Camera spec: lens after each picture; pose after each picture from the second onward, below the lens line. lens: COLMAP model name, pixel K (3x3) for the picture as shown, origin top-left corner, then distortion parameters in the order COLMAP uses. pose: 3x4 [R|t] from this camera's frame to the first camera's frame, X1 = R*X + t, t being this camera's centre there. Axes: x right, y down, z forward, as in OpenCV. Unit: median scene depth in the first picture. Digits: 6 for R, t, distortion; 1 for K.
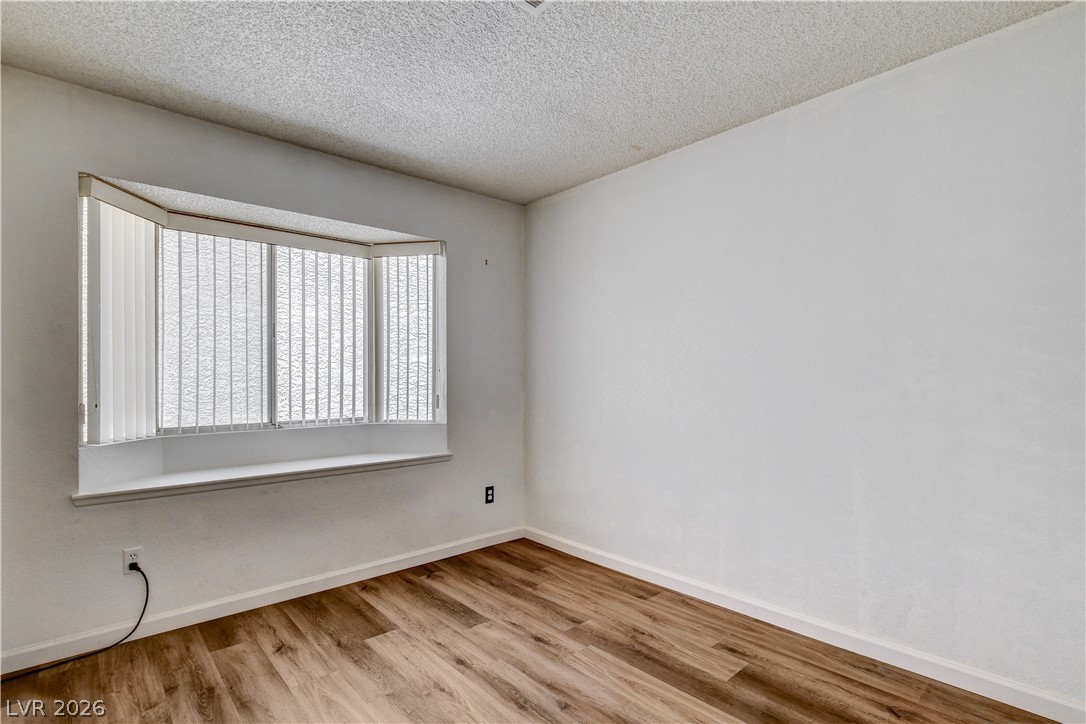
lens RADIAL K [[546.9, 0, 544.2], [0, 546.9, 370.4], [0, 0, 1]] dist [-0.028845, 0.001549]
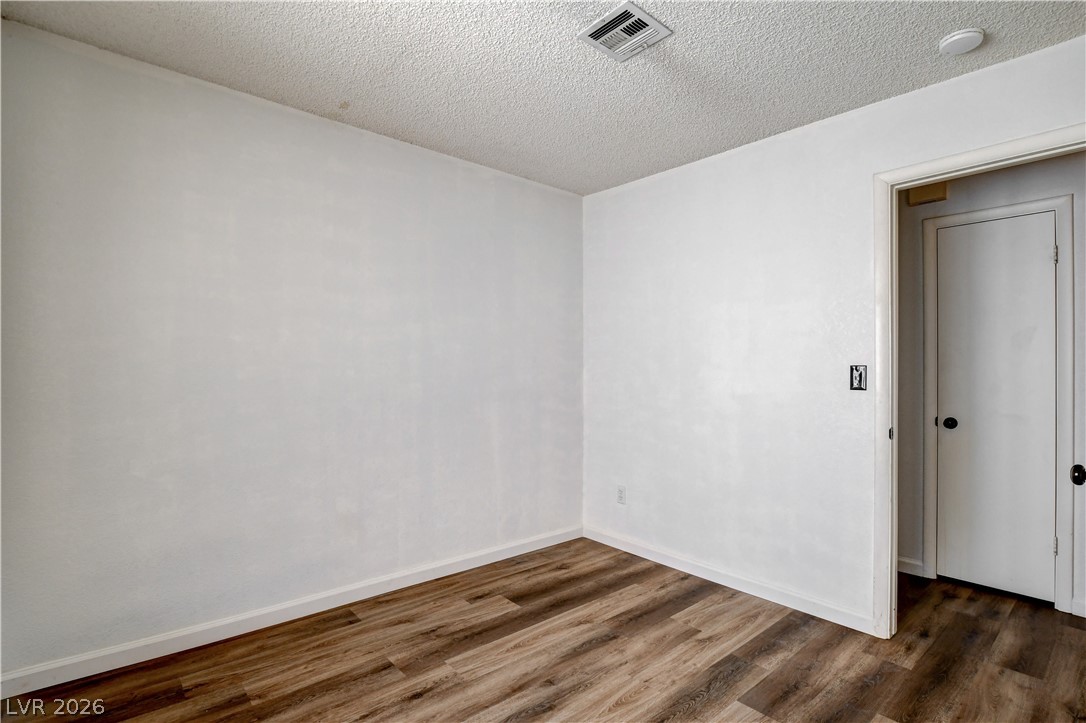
lens RADIAL K [[549.5, 0, 541.7], [0, 549.5, 363.0], [0, 0, 1]] dist [-0.031163, 0.005363]
pose [[-0.021142, 0.011215, 0.999714, -0.826394], [-0.017385, 0.999782, -0.011584, 0.002152], [-0.999625, -0.017625, -0.020943, 0.830829]]
